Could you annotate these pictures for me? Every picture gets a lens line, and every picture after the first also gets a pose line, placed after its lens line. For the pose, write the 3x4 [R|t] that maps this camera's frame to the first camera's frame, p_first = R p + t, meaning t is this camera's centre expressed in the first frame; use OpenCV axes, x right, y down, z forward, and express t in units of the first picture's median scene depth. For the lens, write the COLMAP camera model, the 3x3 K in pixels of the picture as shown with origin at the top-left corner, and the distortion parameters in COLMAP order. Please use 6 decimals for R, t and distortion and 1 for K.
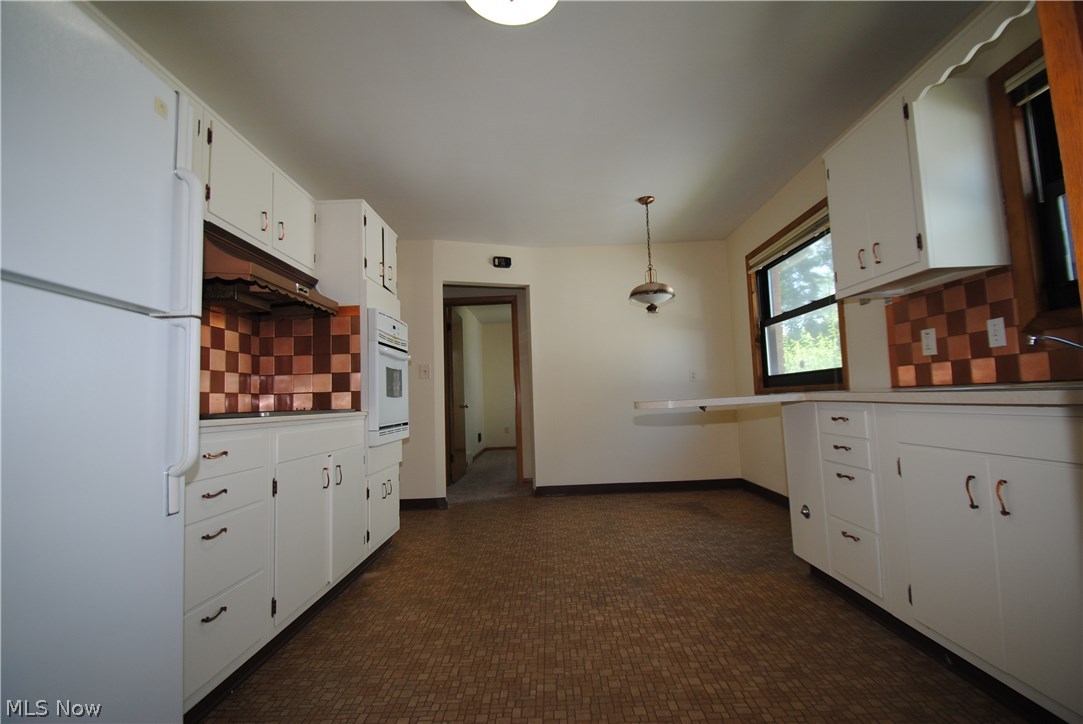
lens RADIAL K [[492.1, 0, 541.9], [0, 492.1, 359.8], [0, 0, 1]] dist [-0.000259, -0.000131]
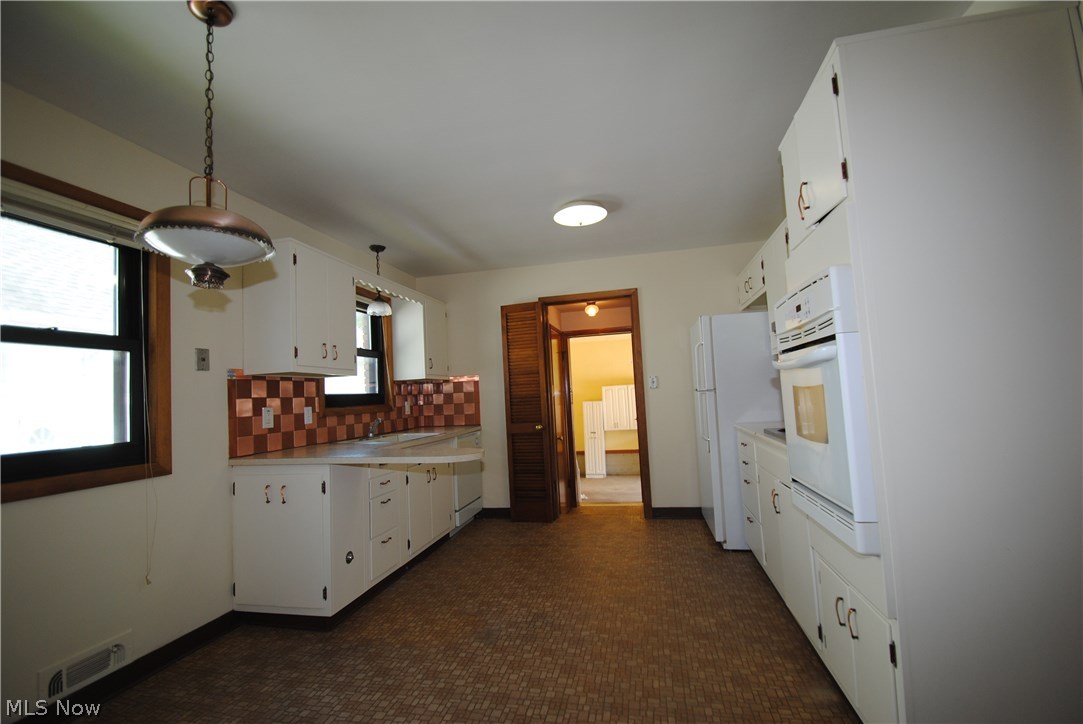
lens RADIAL K [[492.1, 0, 543.1], [0, 492.1, 364.2], [0, 0, 1]] dist [-0.000259, -0.000131]
pose [[-0.976996, 0.100488, 0.188101, -0.168042], [0.071924, 0.985611, -0.152967, 0.074850], [-0.200765, -0.135919, -0.970165, 2.129815]]
